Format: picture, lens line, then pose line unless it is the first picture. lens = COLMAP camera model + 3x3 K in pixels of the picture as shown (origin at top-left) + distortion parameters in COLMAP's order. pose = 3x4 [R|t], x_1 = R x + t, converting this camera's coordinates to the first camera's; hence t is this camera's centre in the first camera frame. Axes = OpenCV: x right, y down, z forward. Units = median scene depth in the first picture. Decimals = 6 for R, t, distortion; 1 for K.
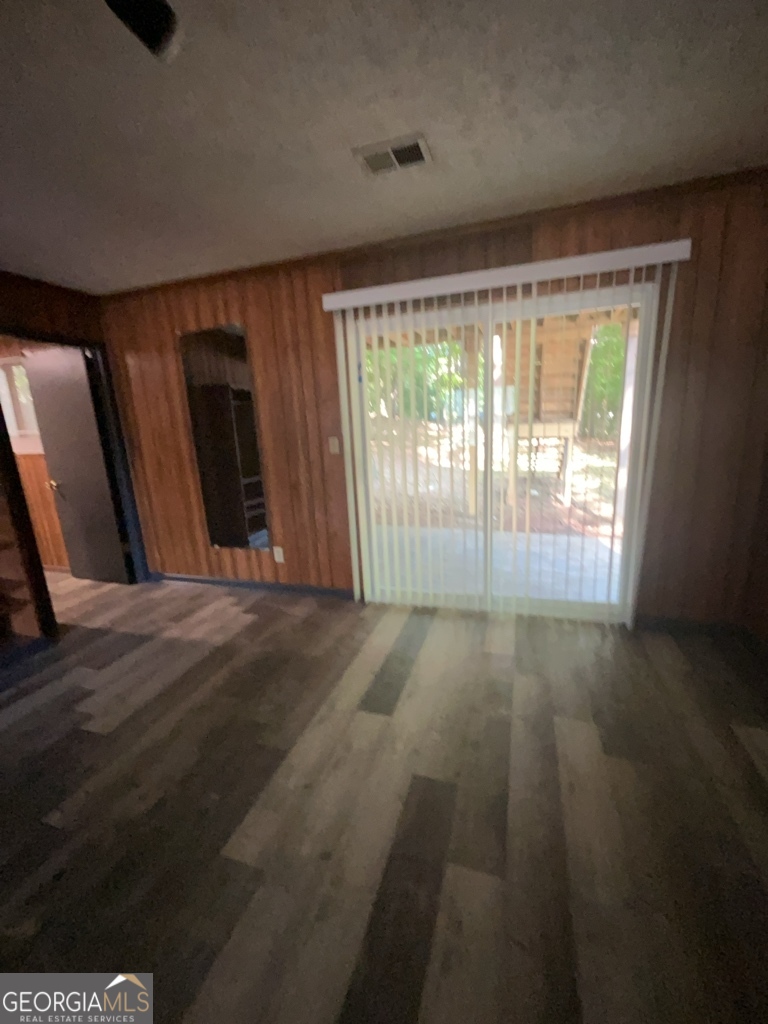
lens RADIAL K [[412.2, 0, 384.0], [0, 412.2, 512.0], [0, 0, 1]] dist [0.000918, 0.000105]
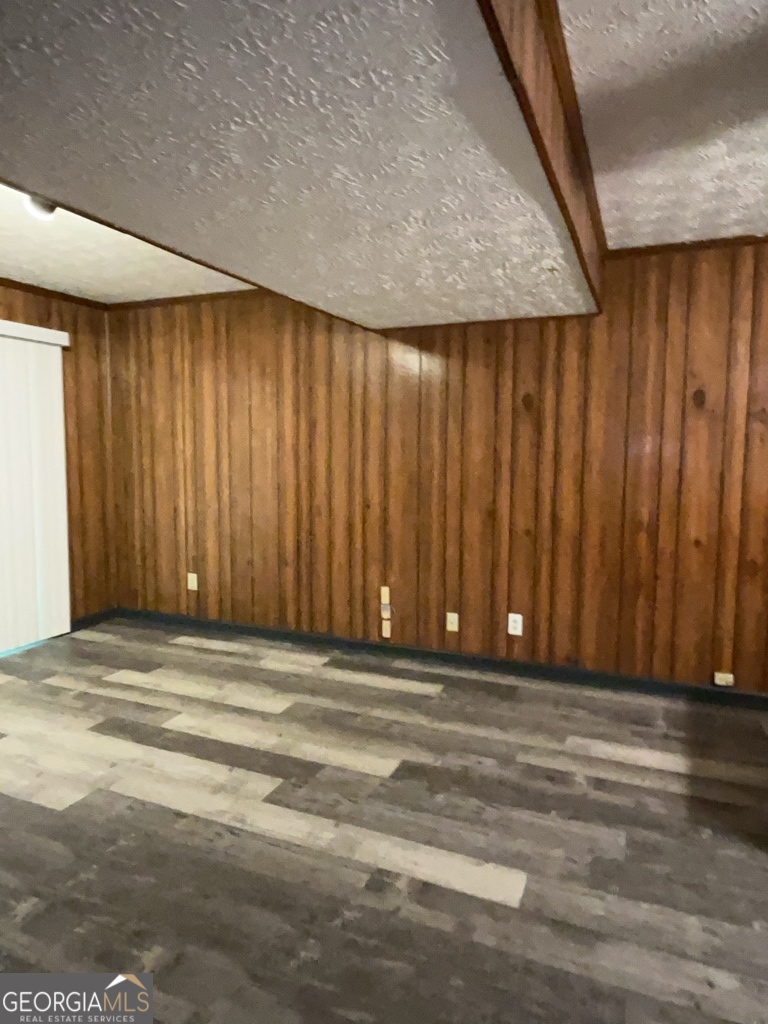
lens RADIAL K [[638.9, 0, 384.0], [0, 638.9, 512.0], [0, 0, 1]] dist [-0.025644, -0.000276]
pose [[0.090541, -0.053005, 0.994481, -1.768631], [0.209345, 0.977284, 0.033029, 0.135305], [-0.973641, 0.205199, 0.099580, -0.187578]]
